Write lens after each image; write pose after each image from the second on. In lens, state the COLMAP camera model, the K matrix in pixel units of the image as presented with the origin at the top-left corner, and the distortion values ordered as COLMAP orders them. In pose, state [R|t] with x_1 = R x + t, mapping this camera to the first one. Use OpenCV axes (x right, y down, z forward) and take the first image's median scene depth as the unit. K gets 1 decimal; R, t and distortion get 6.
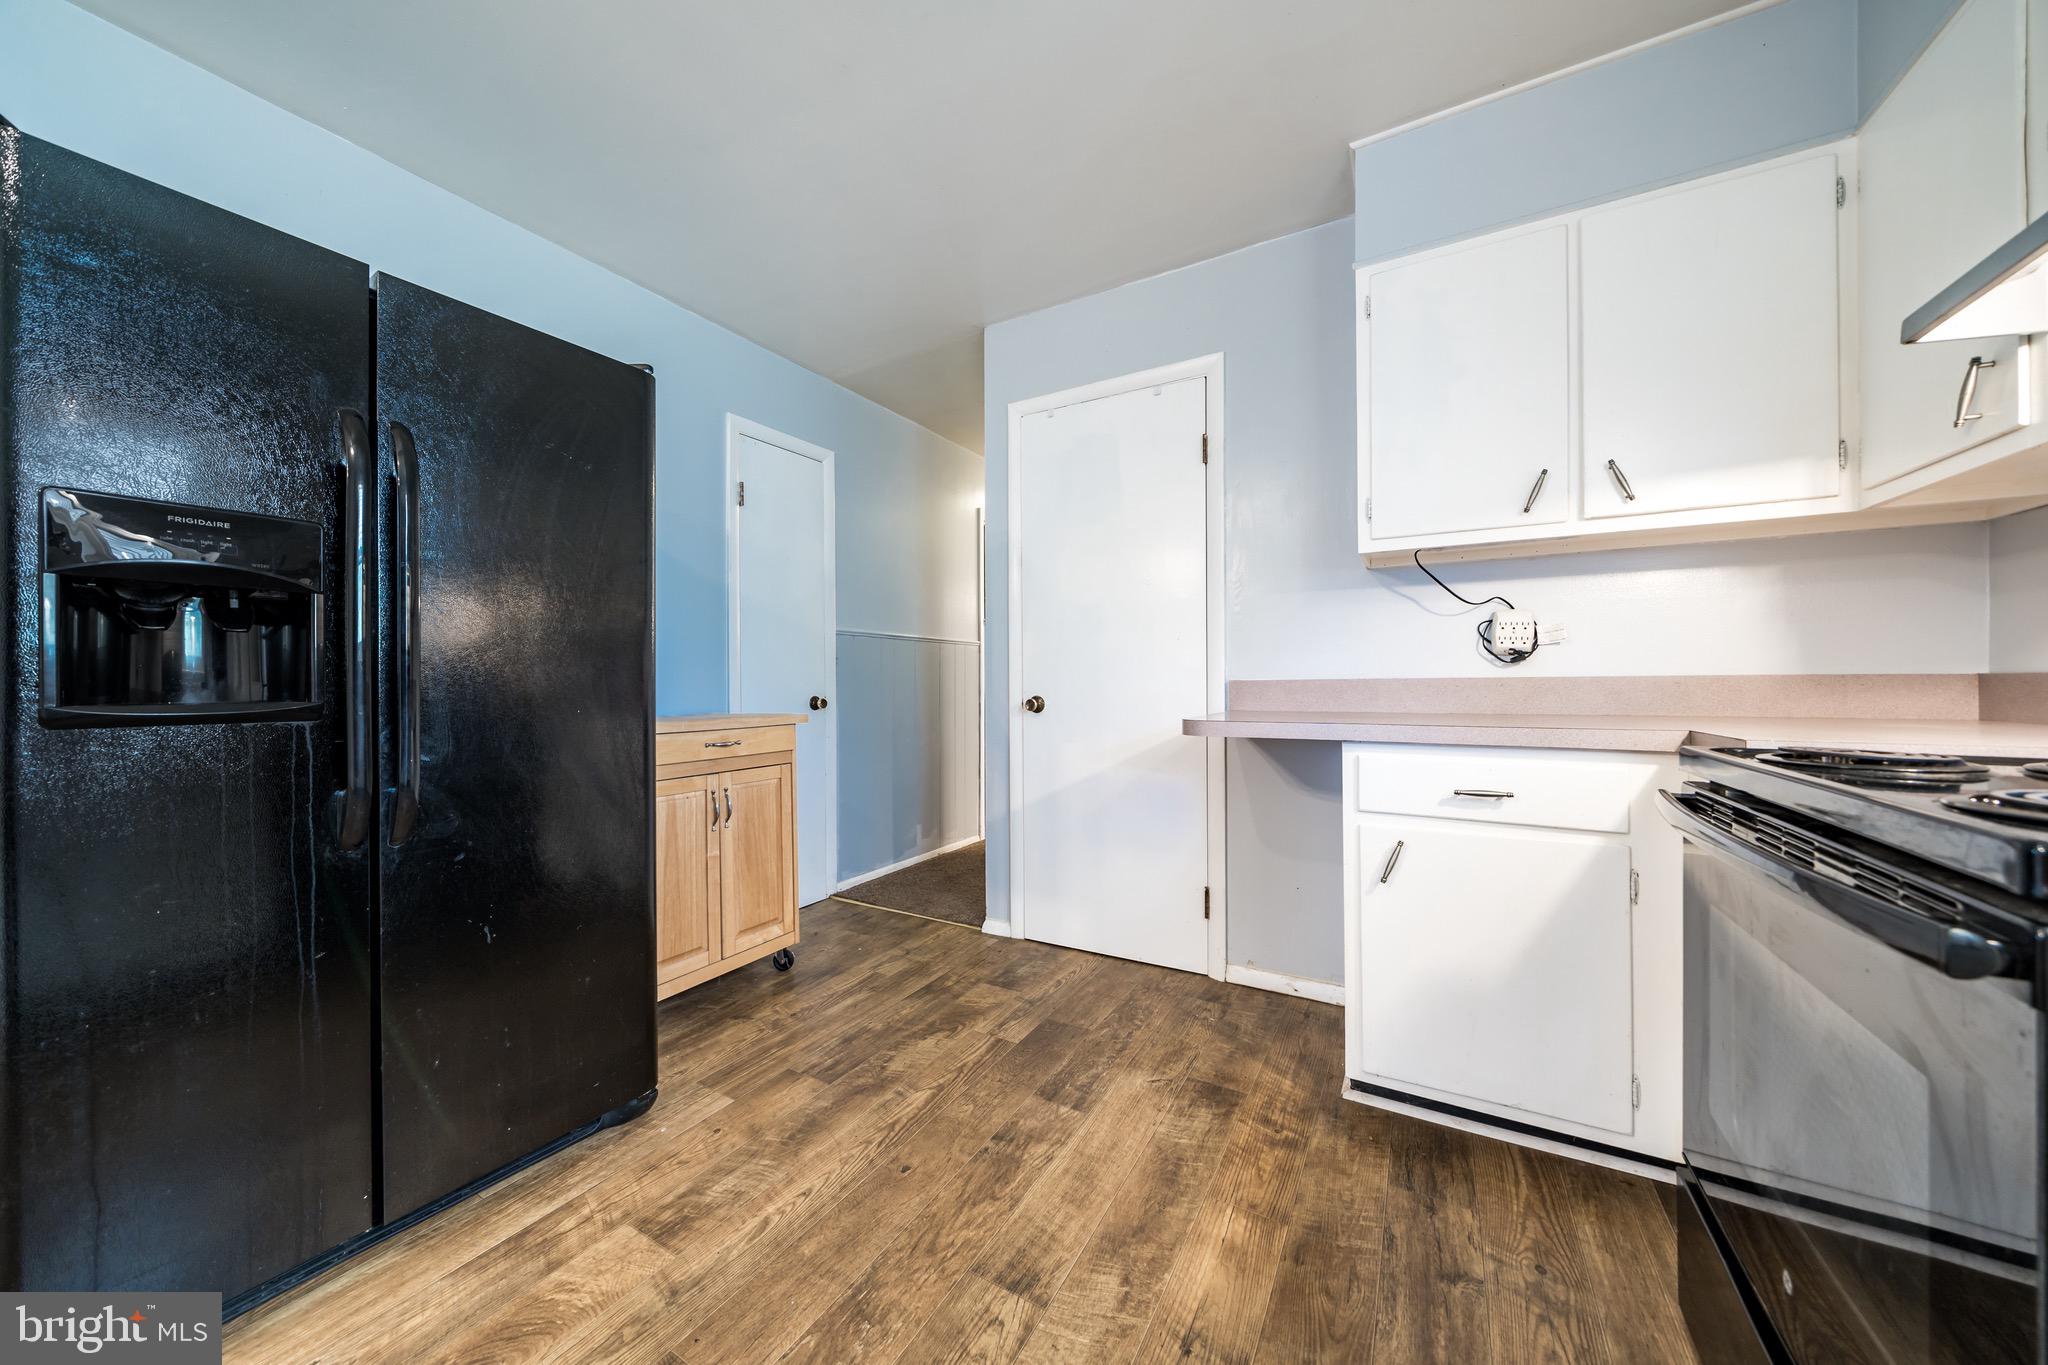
lens RADIAL K [[719.7, 0, 924.5], [0, 719.7, 682.9], [0, 0, 1]] dist [-0.013971, -0.000365]
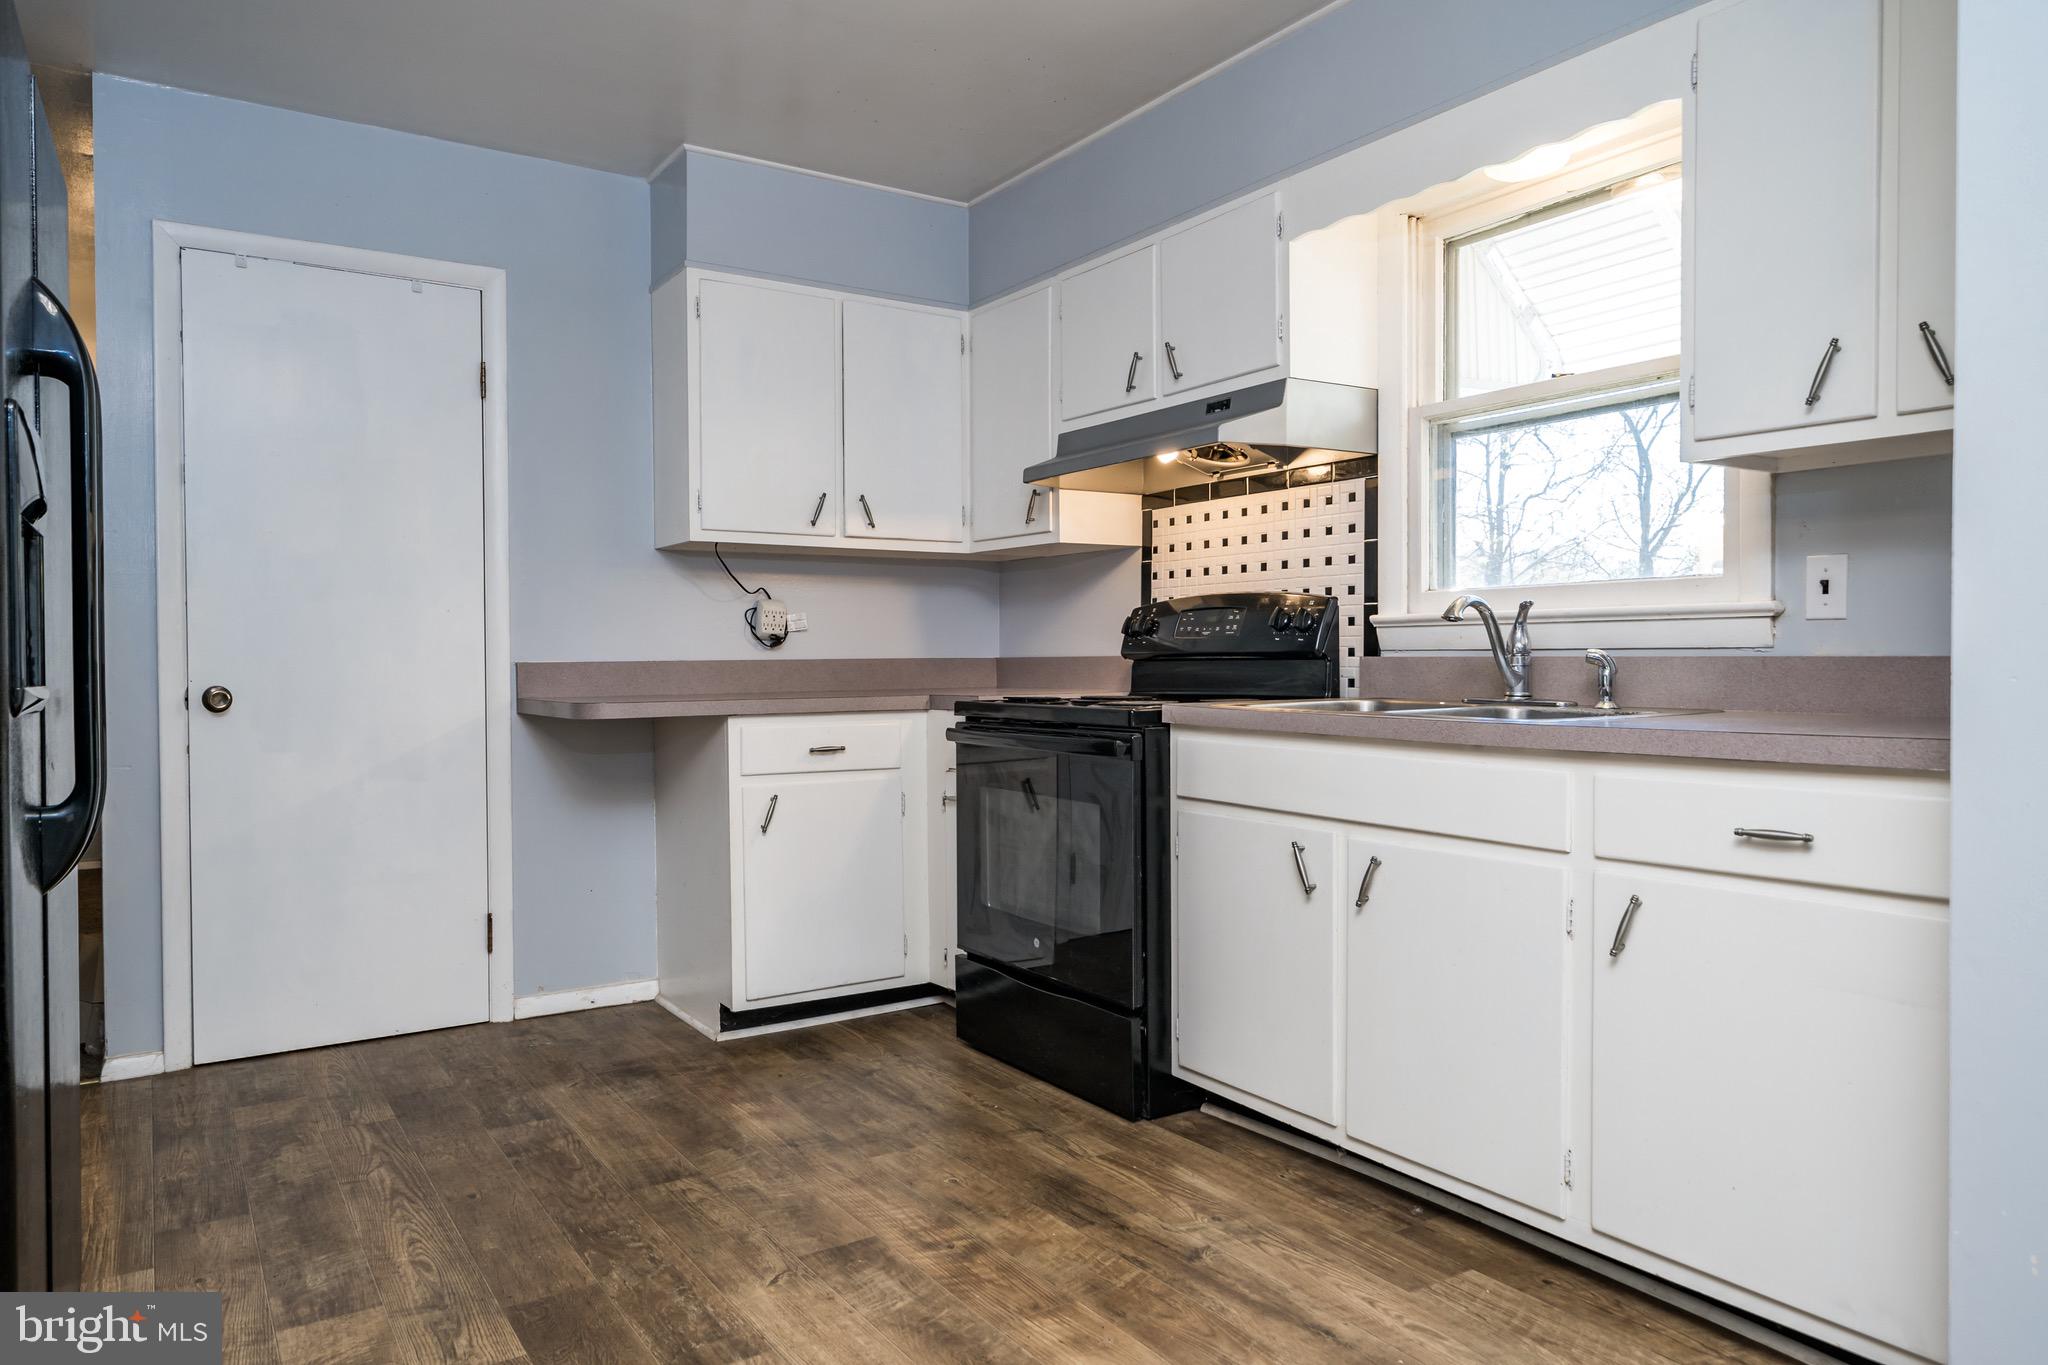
lens RADIAL K [[1403.5, 0, 1030.2], [0, 1403.5, 679.8], [0, 0, 1]] dist [-0.056395, -0.004350]
pose [[0.417384, -0.009644, 0.908679, -1.195021], [0.004863, 0.999953, 0.008379, 0.008342], [-0.908717, 0.000922, 0.417411, -0.346646]]
